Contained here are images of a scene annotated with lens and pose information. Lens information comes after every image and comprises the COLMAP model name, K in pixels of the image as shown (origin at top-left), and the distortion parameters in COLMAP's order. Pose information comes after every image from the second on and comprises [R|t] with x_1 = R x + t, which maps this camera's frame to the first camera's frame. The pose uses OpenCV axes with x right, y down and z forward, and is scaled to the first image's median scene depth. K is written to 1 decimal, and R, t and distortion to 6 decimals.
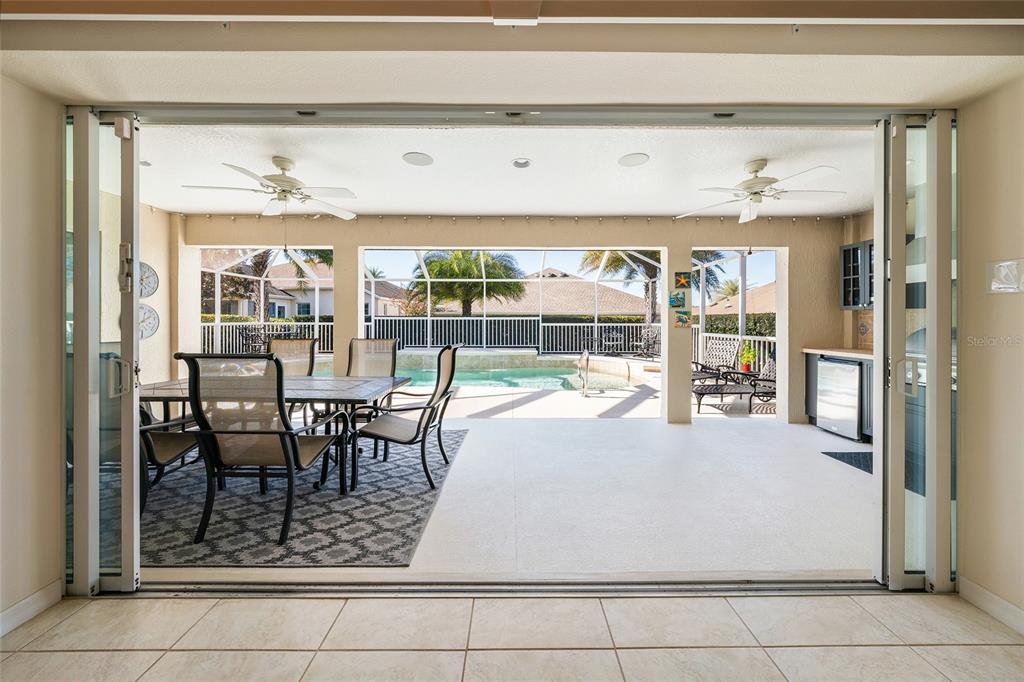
lens RADIAL K [[360.1, 0, 512.2], [0, 360.1, 319.7], [0, 0, 1]] dist [-0.000867, -0.000571]
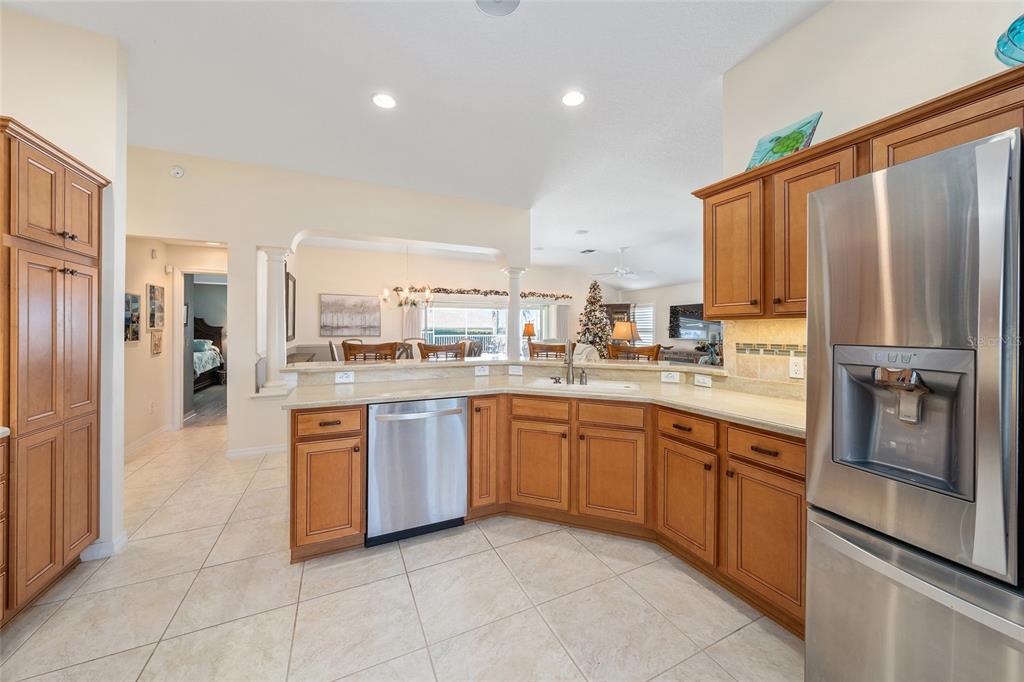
lens RADIAL K [[360.1, 0, 508.6], [0, 360.1, 332.8], [0, 0, 1]] dist [-0.000867, -0.000571]
pose [[0.907649, -0.001367, 0.419727, -0.292158], [-0.002312, 0.999963, 0.008255, -0.014300], [-0.419723, -0.008463, 0.907613, -0.608110]]
